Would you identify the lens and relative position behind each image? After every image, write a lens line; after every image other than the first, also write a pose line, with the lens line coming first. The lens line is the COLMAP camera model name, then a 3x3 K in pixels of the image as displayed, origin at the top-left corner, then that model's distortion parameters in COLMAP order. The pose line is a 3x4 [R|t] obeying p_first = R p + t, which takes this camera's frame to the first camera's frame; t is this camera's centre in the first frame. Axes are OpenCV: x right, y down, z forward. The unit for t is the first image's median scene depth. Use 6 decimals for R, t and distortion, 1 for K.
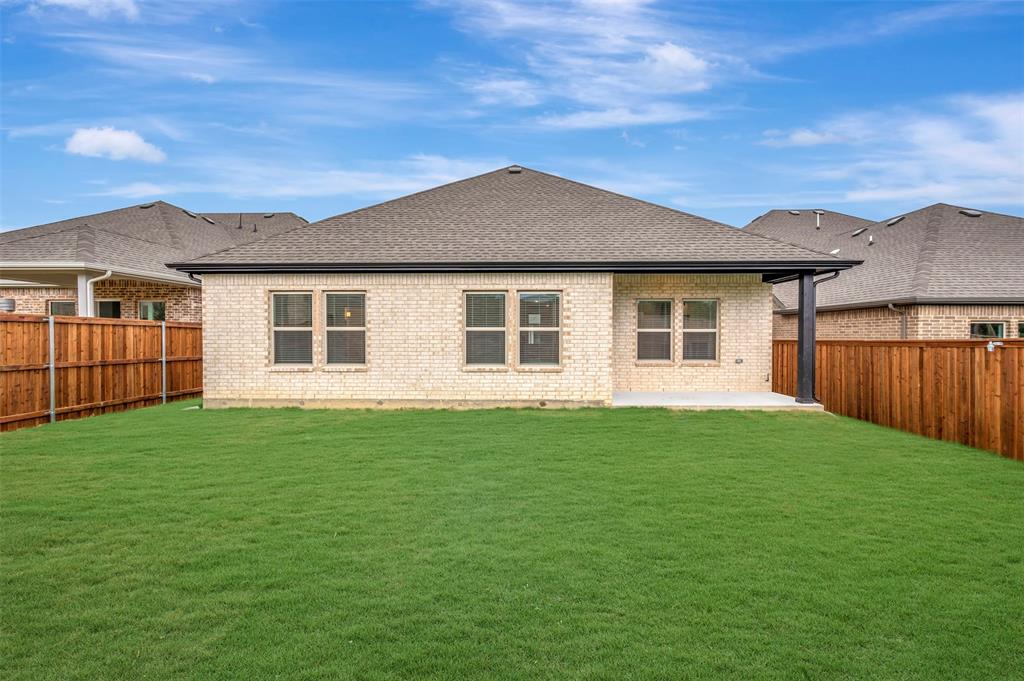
lens RADIAL K [[449.2, 0, 511.9], [0, 449.2, 339.6], [0, 0, 1]] dist [-0.000428, -0.000104]
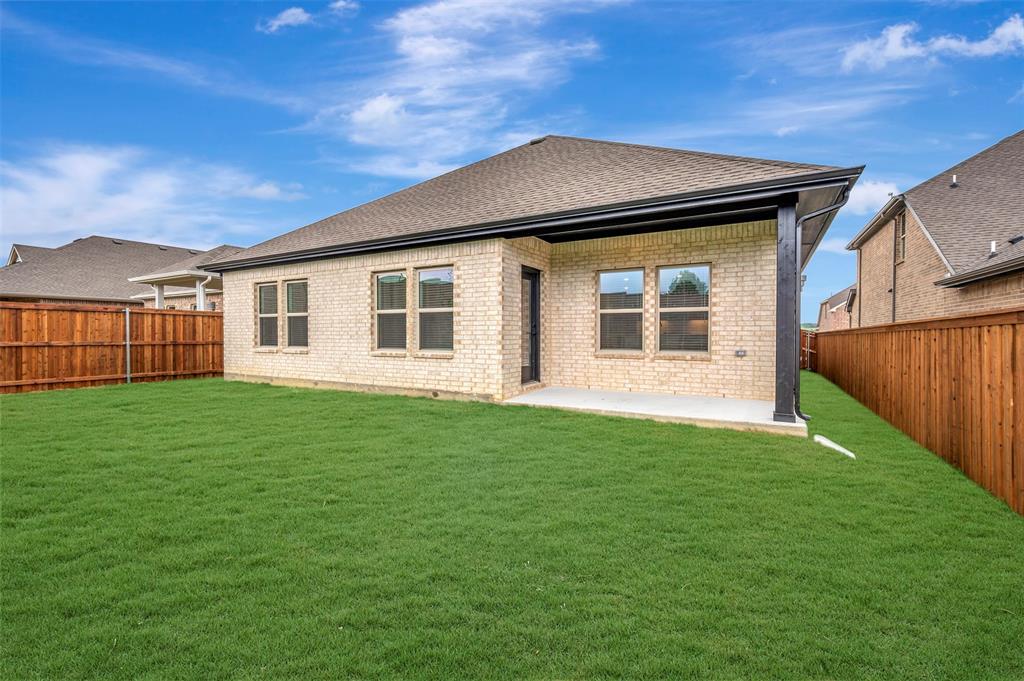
lens RADIAL K [[449.2, 0, 512.3], [0, 449.2, 335.2], [0, 0, 1]] dist [-0.000428, -0.000104]
pose [[0.878050, 0.001360, -0.478567, 0.621749], [-0.005838, 0.999952, -0.007868, 0.032595], [0.478534, 0.009702, 0.878016, 0.294036]]
